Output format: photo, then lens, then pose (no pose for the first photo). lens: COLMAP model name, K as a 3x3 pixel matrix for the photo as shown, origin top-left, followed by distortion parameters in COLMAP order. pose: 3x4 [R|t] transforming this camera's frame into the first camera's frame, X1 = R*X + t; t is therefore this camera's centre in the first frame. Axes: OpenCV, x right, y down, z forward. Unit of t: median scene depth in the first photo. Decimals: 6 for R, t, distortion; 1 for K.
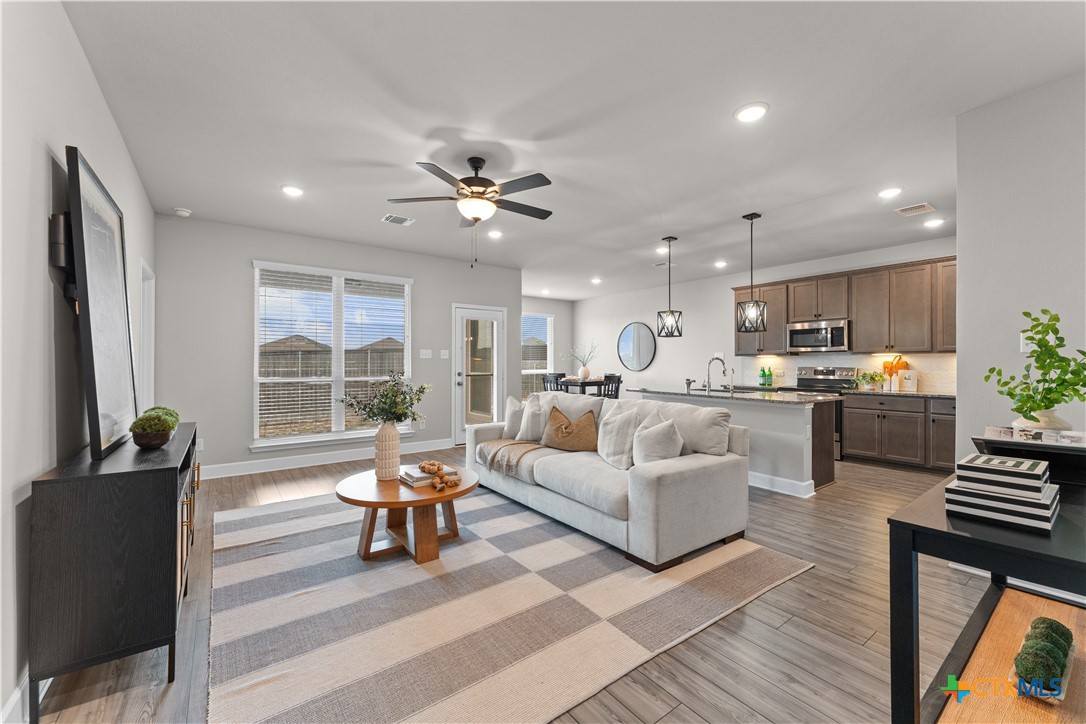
lens RADIAL K [[433.8, 0, 540.9], [0, 433.8, 359.4], [0, 0, 1]] dist [-0.000516, -0.000251]
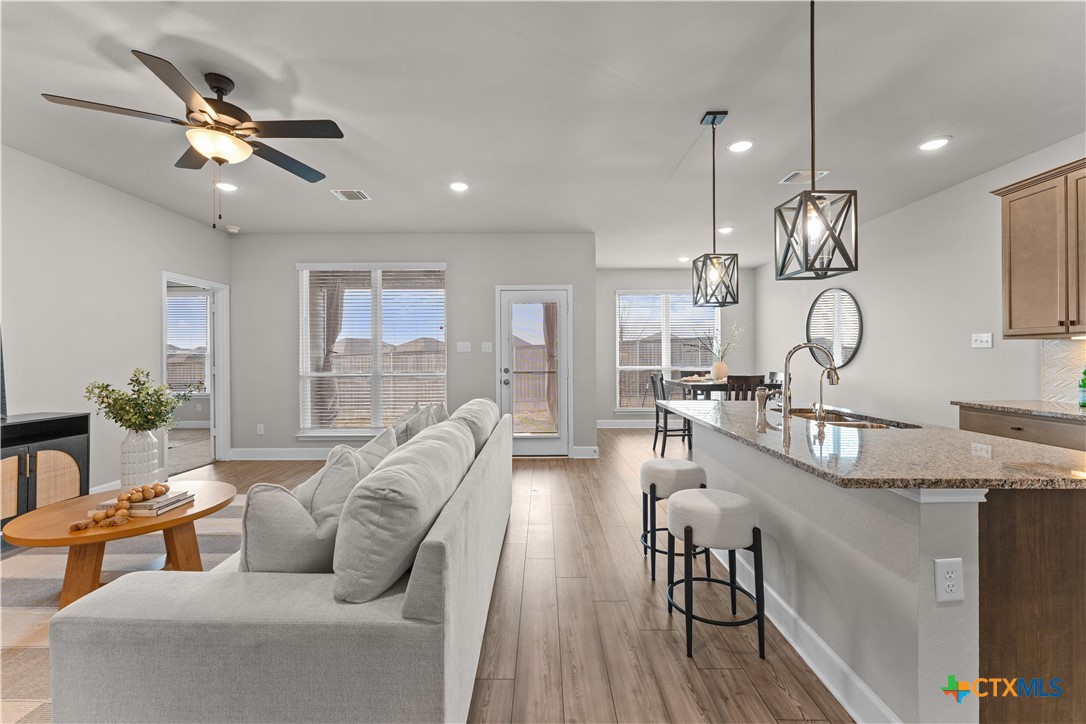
lens RADIAL K [[433.8, 0, 540.9], [0, 433.8, 359.4], [0, 0, 1]] dist [-0.000516, -0.000251]
pose [[0.801125, 0.000390, -0.598497, 0.460592], [0.011837, 0.999794, 0.016497, -0.000354], [0.598380, -0.020300, 0.800955, 0.476086]]
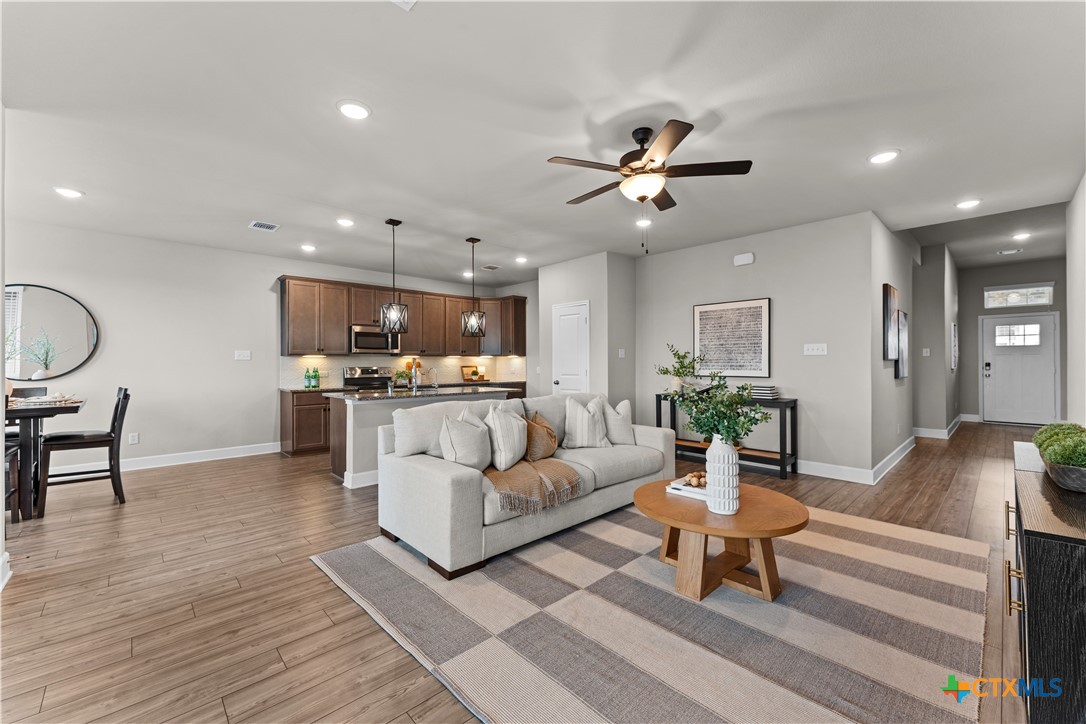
lens RADIAL K [[441.2, 0, 536.7], [0, 441.2, 361.8], [0, 0, 1]] dist [0.000045, 0.000133]
pose [[-0.123626, 0.003209, 0.992324, -0.656394], [-0.003359, 0.999988, -0.003652, 0.008359], [-0.992323, -0.003784, -0.123614, 0.858453]]
